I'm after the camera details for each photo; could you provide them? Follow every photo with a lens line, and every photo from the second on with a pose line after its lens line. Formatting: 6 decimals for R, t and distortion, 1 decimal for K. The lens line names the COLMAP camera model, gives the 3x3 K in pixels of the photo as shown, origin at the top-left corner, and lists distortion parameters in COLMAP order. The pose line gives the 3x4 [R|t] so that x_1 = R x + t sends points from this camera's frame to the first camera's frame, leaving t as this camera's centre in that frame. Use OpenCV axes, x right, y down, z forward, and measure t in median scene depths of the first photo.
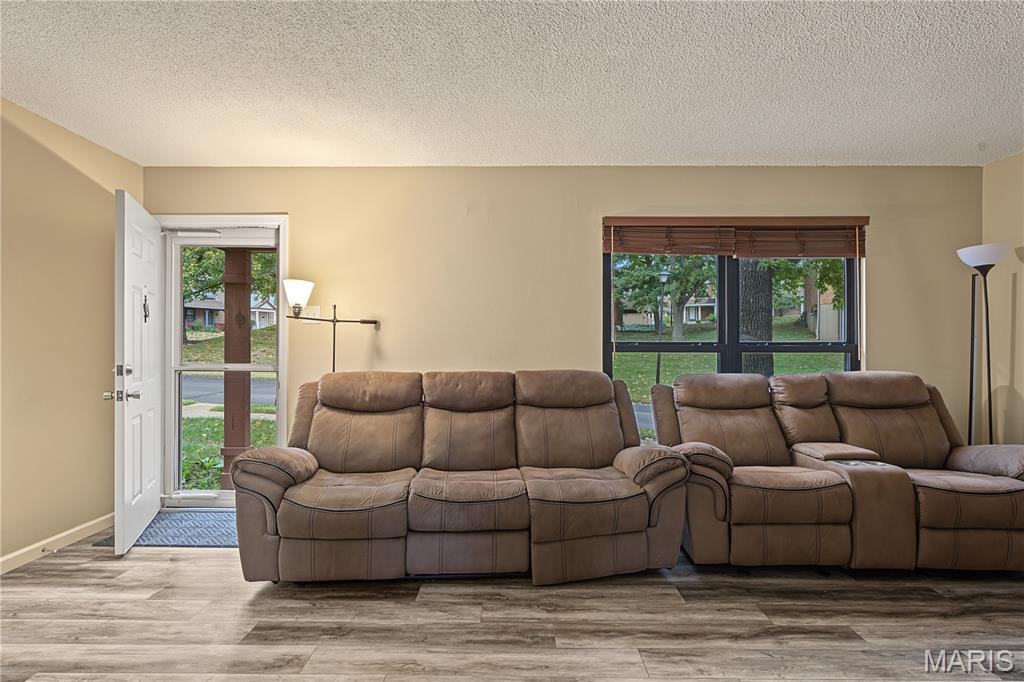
lens RADIAL K [[511.4, 0, 510.8], [0, 511.4, 344.3], [0, 0, 1]] dist [-0.001447, -0.000402]
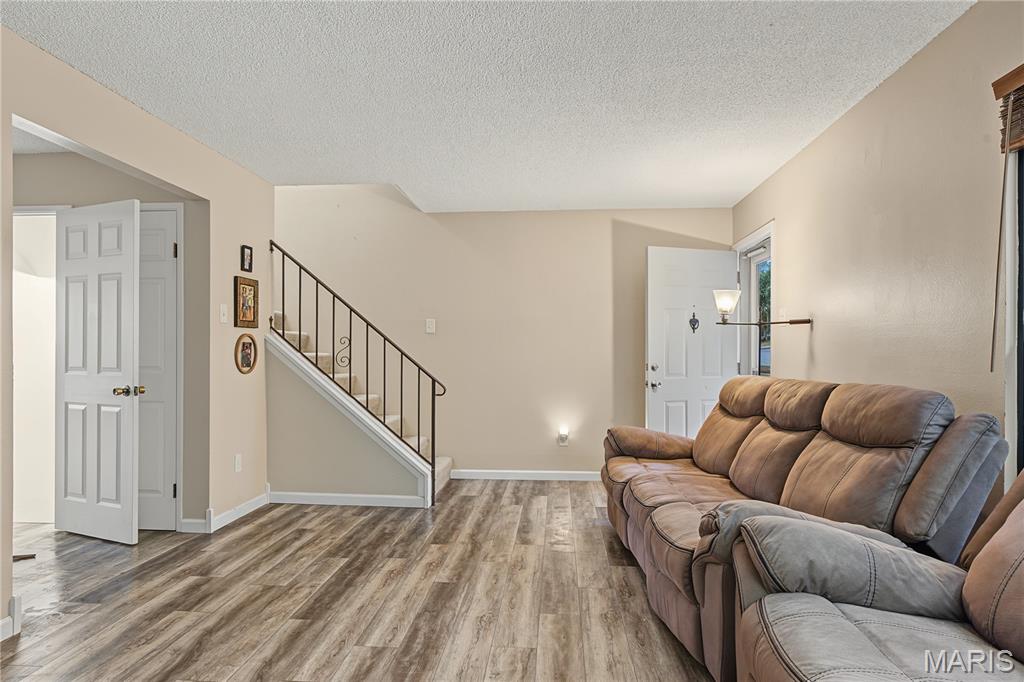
lens RADIAL K [[597.1, 0, 510.5], [0, 597.1, 347.7], [0, 0, 1]] dist [-0.003308, 0.001971]
pose [[-0.073363, -0.011656, -0.997237, 1.207728], [0.006634, 0.999904, -0.012175, 0.015976], [0.997283, -0.007509, -0.073279, 0.879353]]
